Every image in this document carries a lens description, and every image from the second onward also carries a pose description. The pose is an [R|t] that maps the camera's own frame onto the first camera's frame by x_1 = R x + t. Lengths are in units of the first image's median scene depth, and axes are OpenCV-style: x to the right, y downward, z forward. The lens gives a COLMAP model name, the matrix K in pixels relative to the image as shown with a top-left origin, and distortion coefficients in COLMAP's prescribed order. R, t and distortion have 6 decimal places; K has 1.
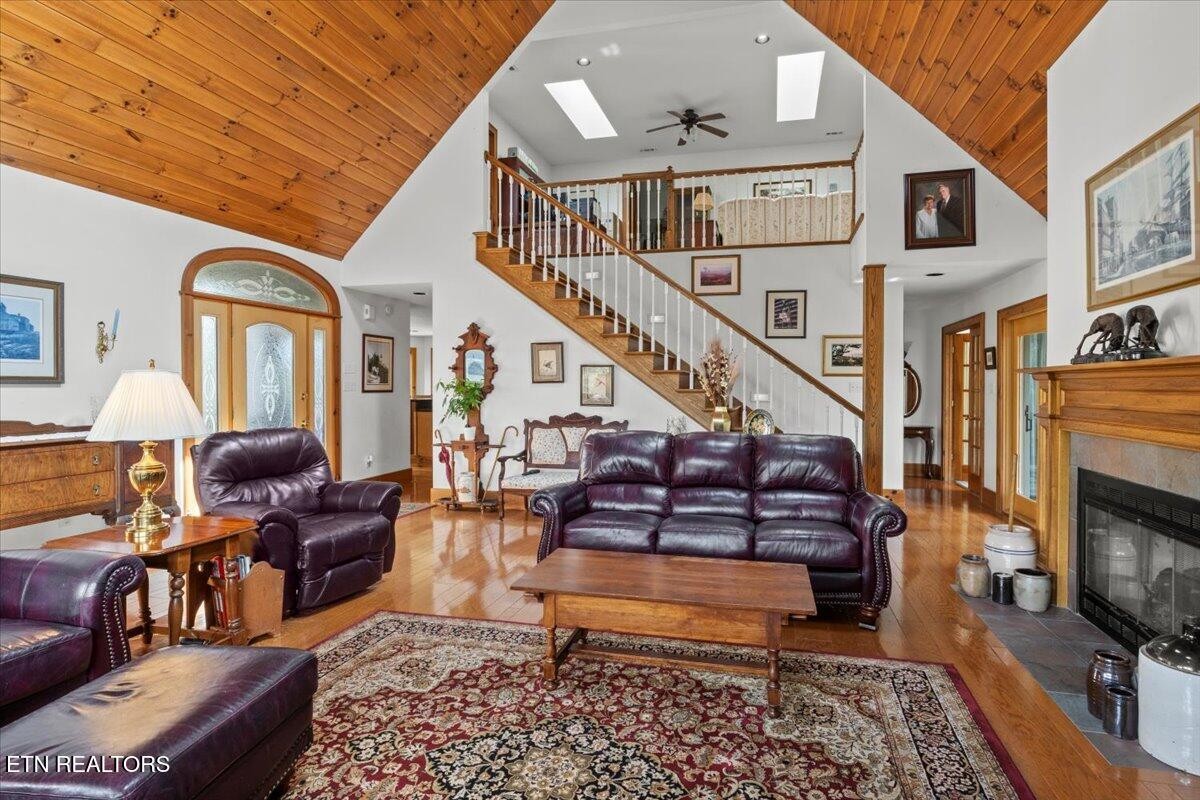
lens RADIAL K [[601.1, 0, 630.8], [0, 601.1, 386.1], [0, 0, 1]] dist [-0.006499, -0.001761]
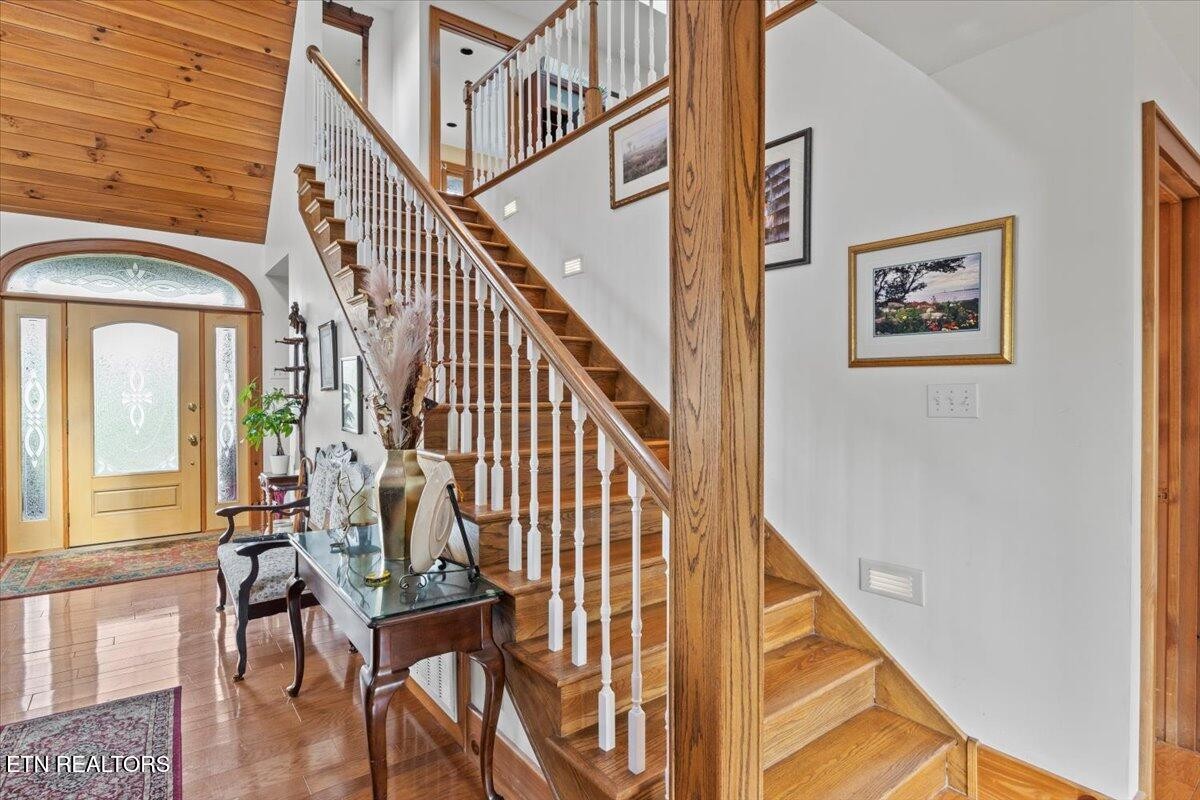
lens RADIAL K [[601.1, 0, 609.7], [0, 601.1, 391.2], [0, 0, 1]] dist [-0.006499, -0.001761]
pose [[0.786316, -0.000658, -0.617824, 0.534677], [0.003261, 0.999990, 0.003086, -0.006246], [0.617816, -0.004441, 0.786310, 0.824245]]
